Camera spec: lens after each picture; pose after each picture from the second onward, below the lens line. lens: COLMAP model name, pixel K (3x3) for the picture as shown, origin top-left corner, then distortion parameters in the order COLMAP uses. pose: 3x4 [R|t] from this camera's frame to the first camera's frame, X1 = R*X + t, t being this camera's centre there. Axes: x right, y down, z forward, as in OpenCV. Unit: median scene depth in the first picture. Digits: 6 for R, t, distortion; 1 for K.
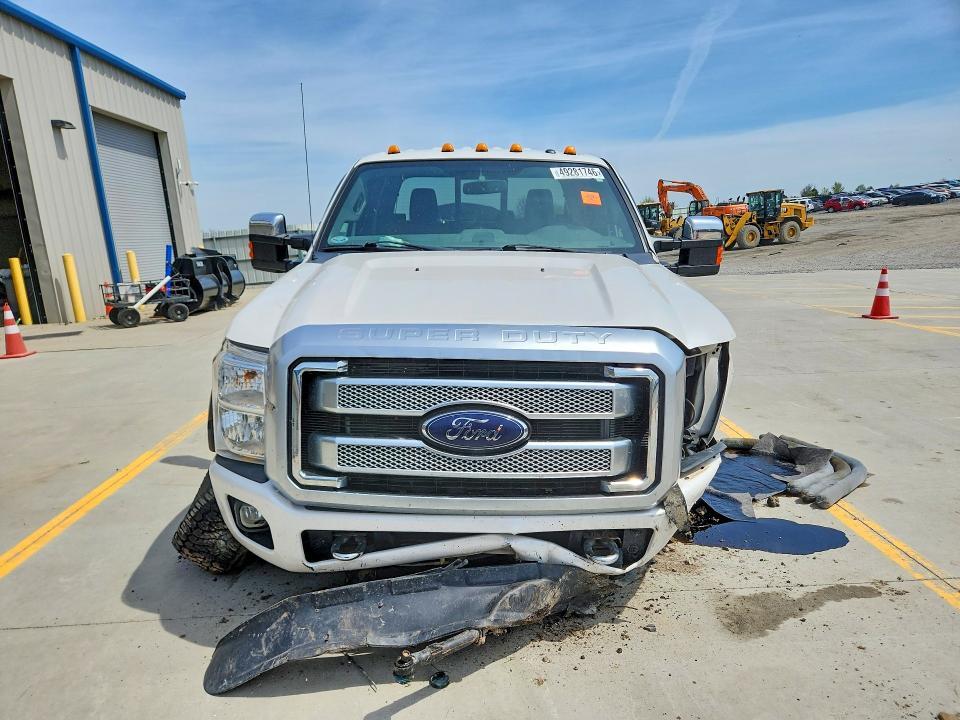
lens RADIAL K [[651.5, 0, 480.0], [0, 651.5, 360.0], [0, 0, 1]] dist [0.003280, -0.001184]
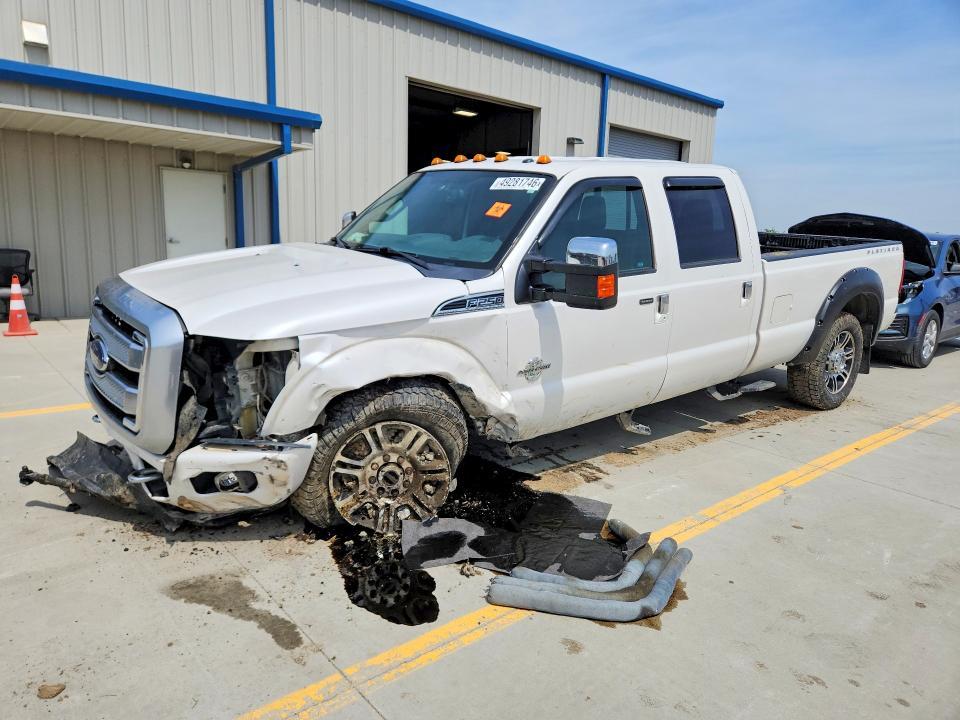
lens RADIAL K [[651.5, 0, 480.0], [0, 651.5, 360.0], [0, 0, 1]] dist [0.003280, -0.001184]
pose [[0.617528, 0.204612, -0.759469, 1.053858], [-0.209308, 0.973504, 0.092087, -0.130666], [0.758188, 0.102097, 0.643993, 0.439392]]
